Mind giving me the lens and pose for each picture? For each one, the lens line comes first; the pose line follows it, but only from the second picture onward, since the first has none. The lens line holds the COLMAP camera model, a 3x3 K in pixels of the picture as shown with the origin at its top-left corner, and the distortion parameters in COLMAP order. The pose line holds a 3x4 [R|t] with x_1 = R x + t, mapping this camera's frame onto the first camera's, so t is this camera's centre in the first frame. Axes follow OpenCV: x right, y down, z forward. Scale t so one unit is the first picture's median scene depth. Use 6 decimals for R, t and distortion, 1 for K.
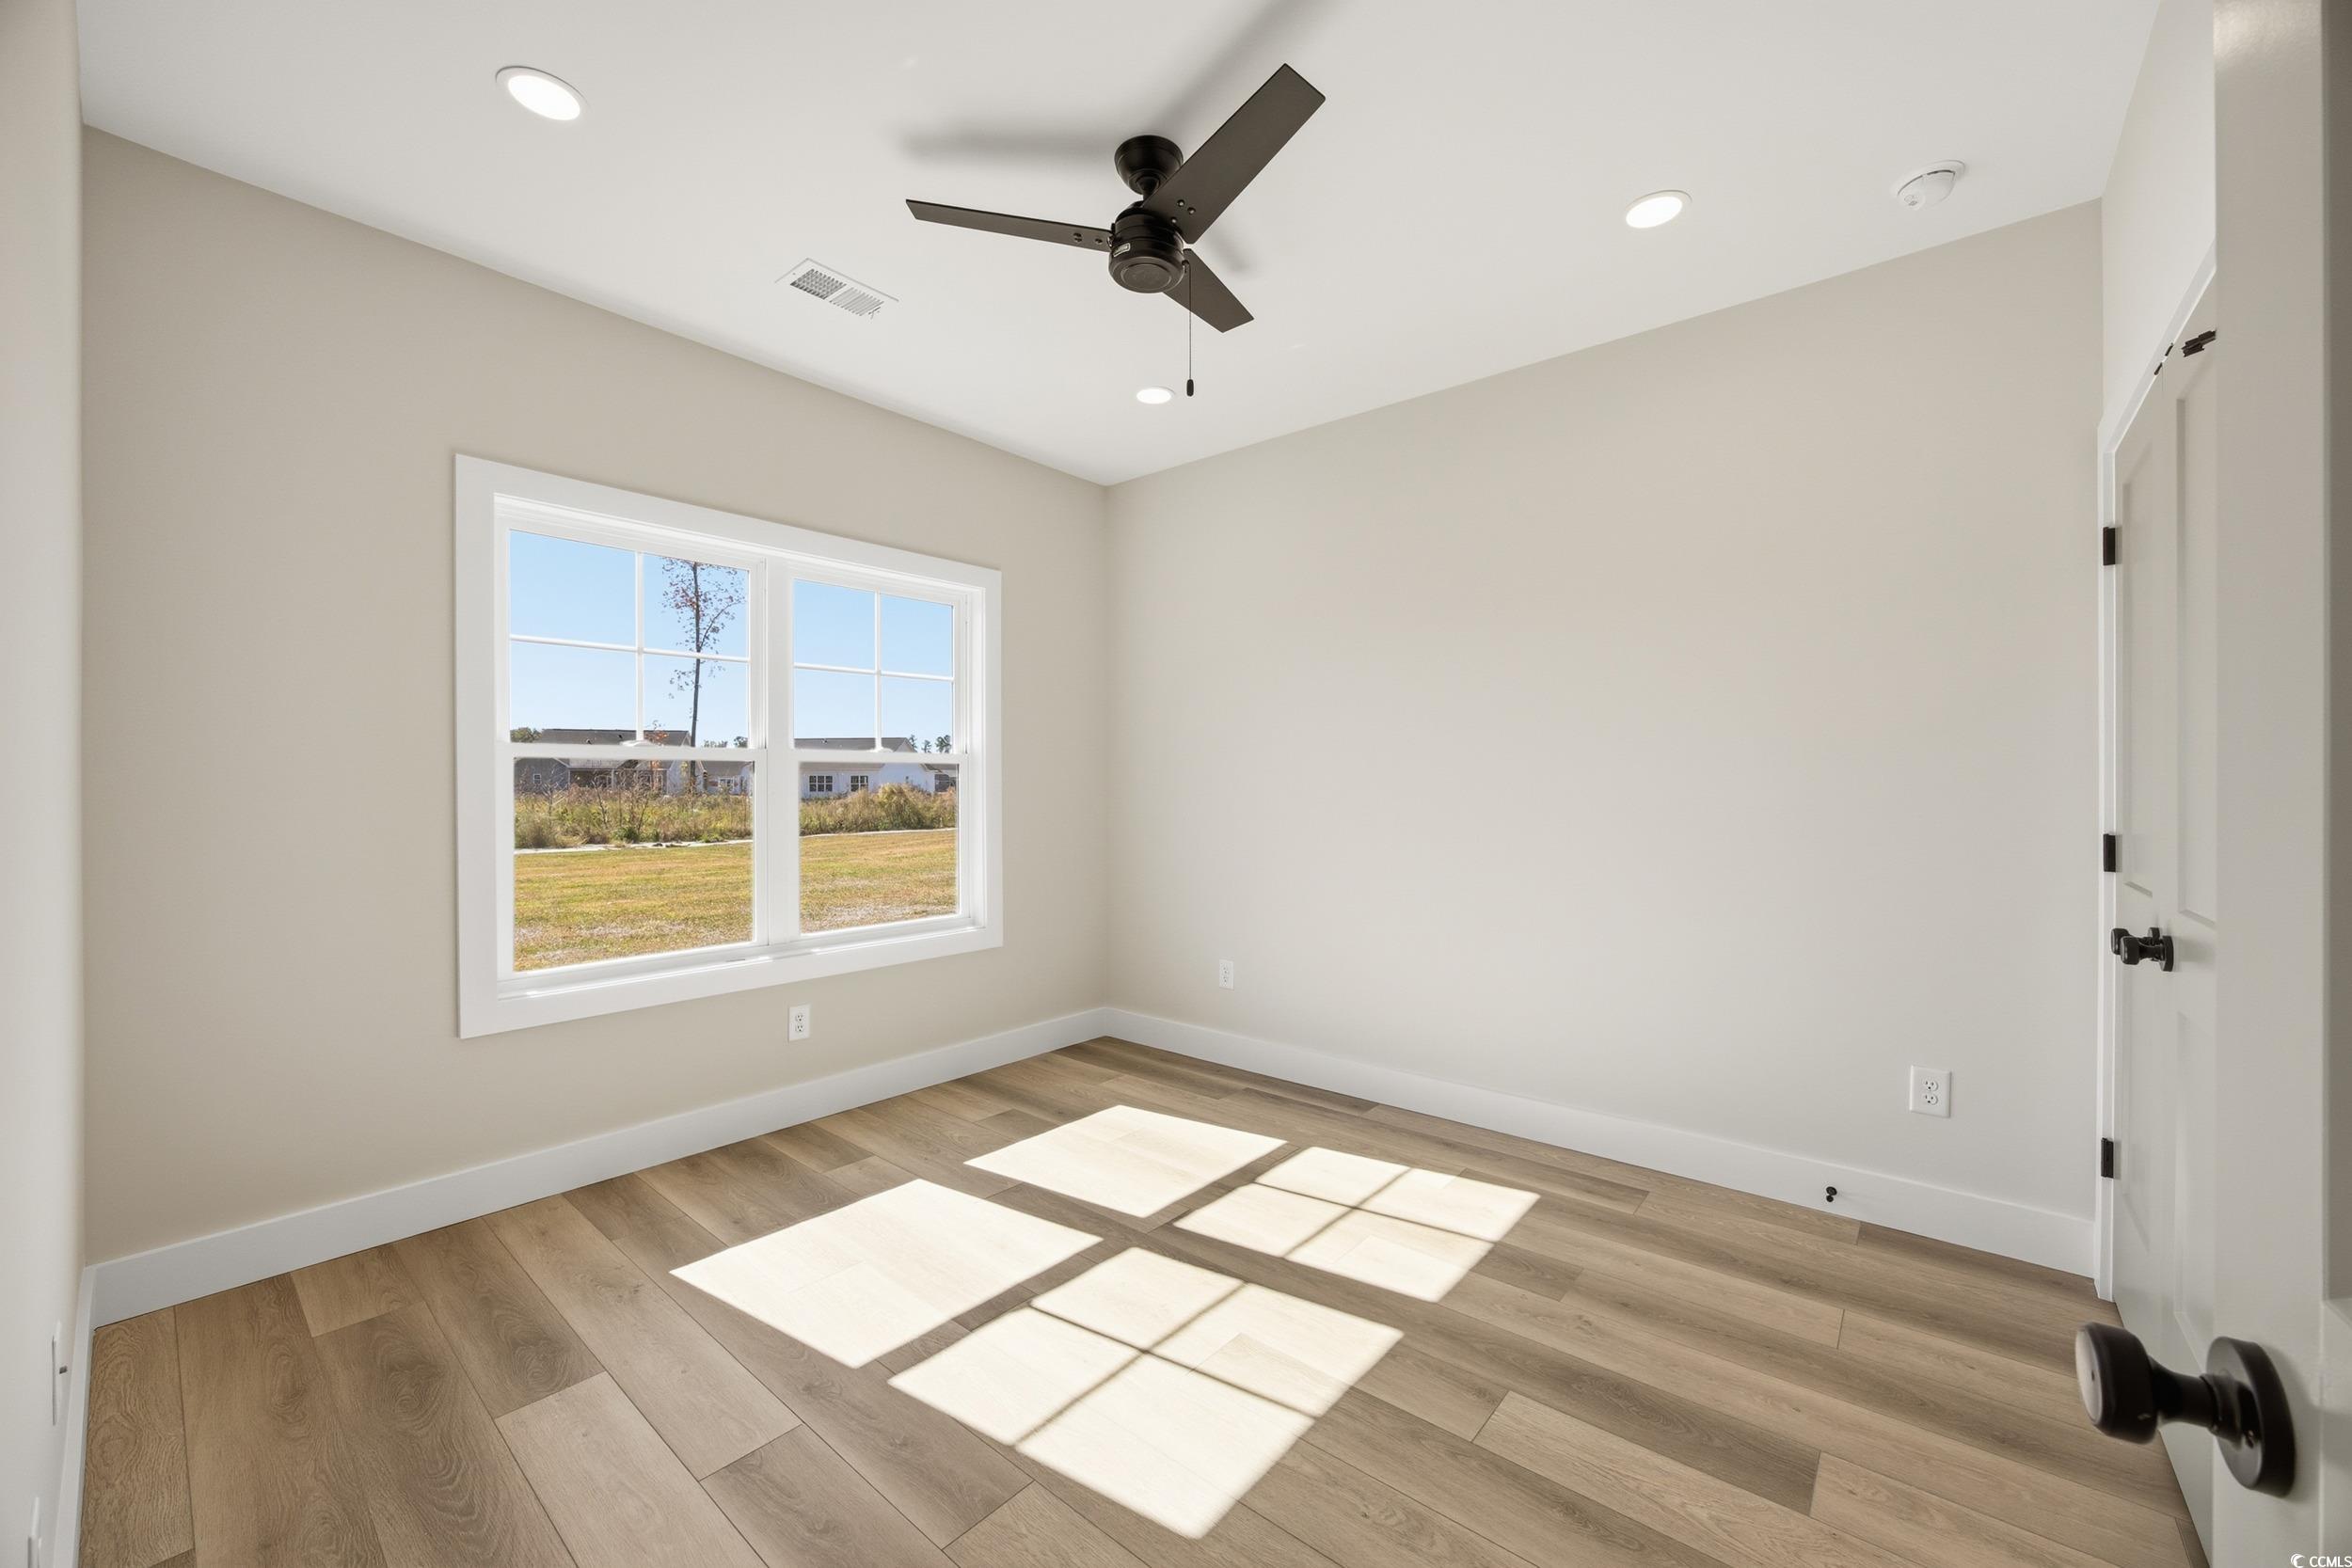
lens RADIAL K [[901.7, 0, 1163.3], [0, 901.7, 785.7], [0, 0, 1]] dist [-0.025397, 0.007960]
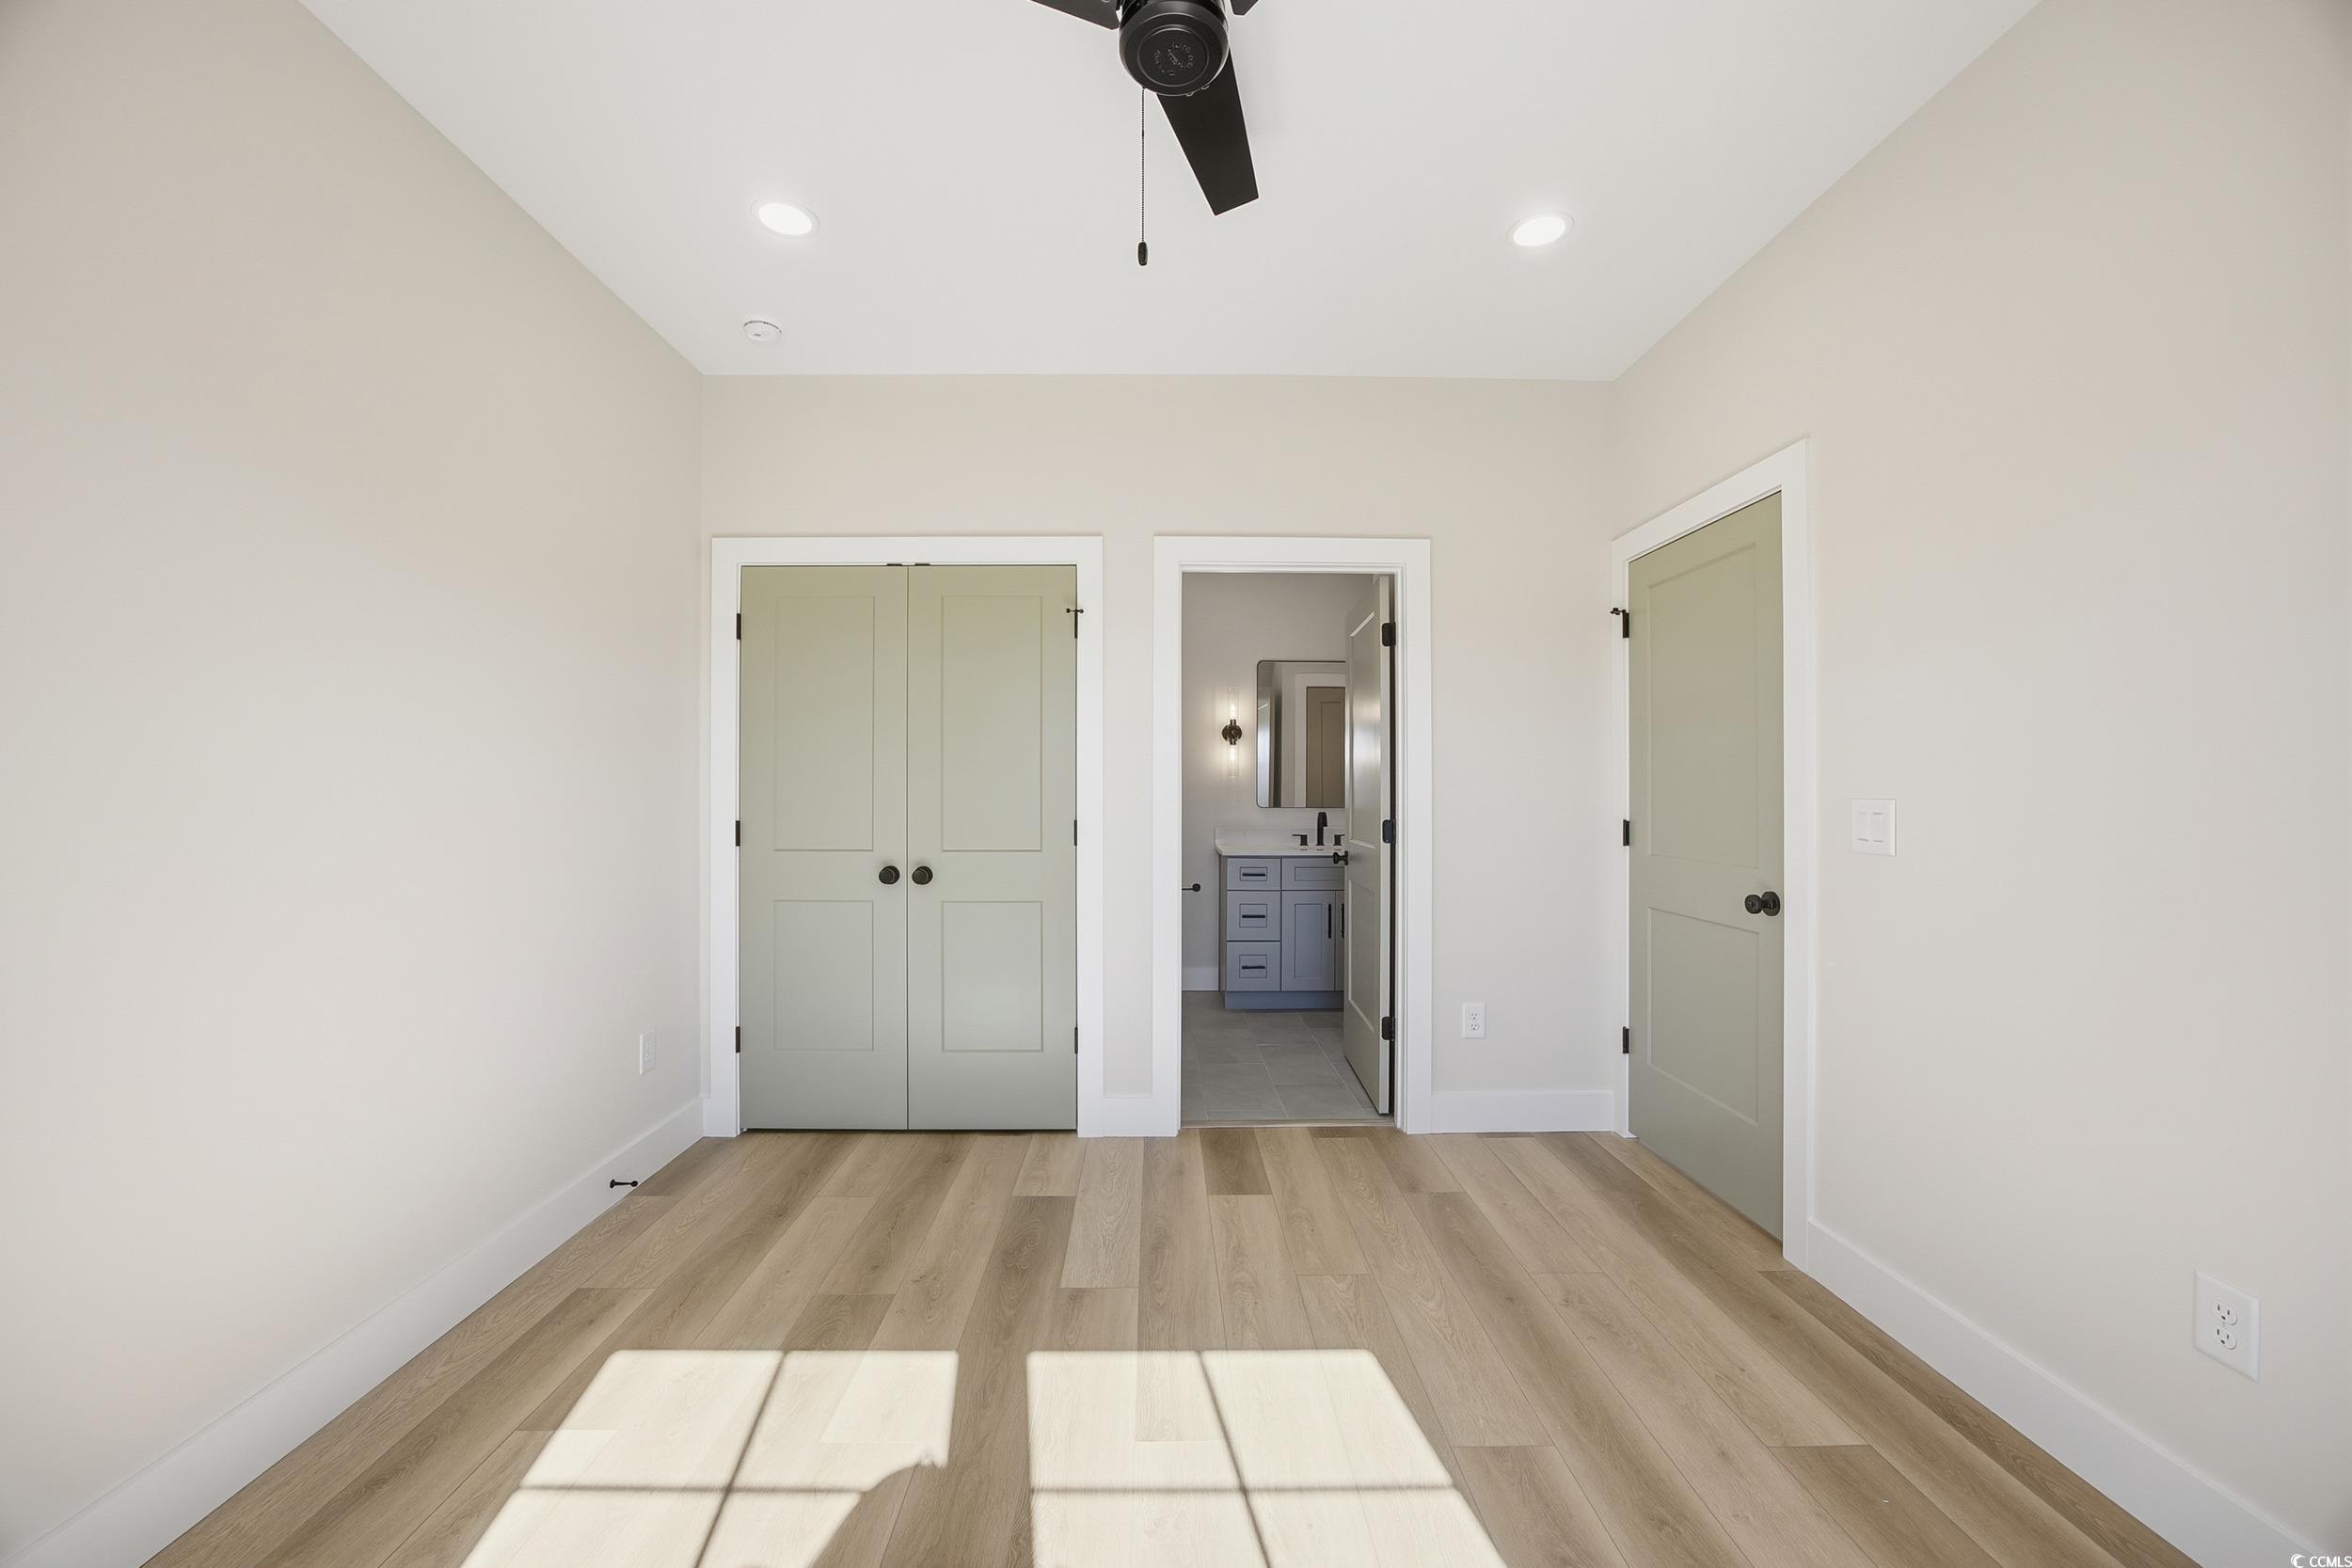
lens RADIAL K [[894.9, 0, 1173.8], [0, 894.9, 783.0], [0, 0, 1]] dist [0.001170, 0.000141]
pose [[-0.669479, 0.006263, 0.742805, -0.587473], [-0.007850, 0.999849, -0.015505, 0.009541], [-0.742790, -0.016211, -0.669328, 1.609541]]
